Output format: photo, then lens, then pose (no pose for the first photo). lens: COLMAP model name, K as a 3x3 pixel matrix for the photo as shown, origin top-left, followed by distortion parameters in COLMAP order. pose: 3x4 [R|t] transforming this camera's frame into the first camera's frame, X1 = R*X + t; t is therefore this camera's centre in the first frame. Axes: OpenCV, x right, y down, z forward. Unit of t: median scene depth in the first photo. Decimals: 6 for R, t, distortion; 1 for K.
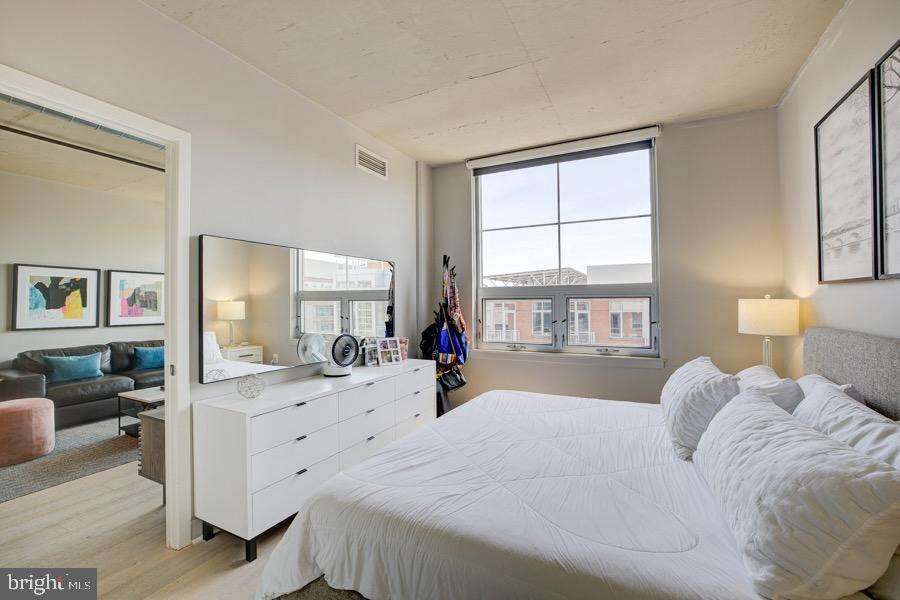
lens RADIAL K [[392.3, 0, 452.7], [0, 392.3, 293.8], [0, 0, 1]] dist [-0.019629, 0.007933]
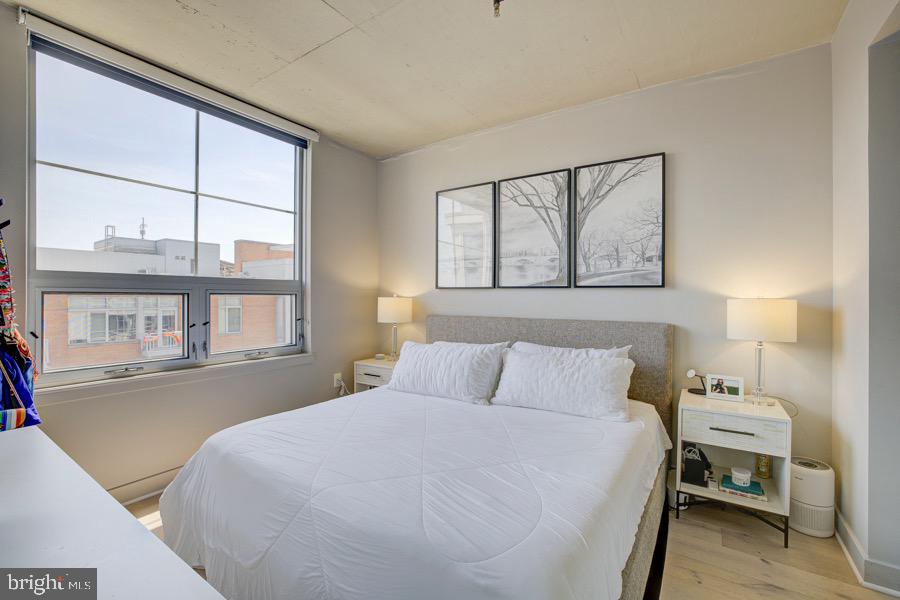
lens RADIAL K [[392.3, 0, 455.5], [0, 392.3, 298.7], [0, 0, 1]] dist [-0.019629, 0.007933]
pose [[0.110097, 0.005955, 0.993903, -0.415743], [-0.022135, 0.999749, -0.003538, 0.012608], [-0.993674, -0.021610, 0.110201, 0.438090]]
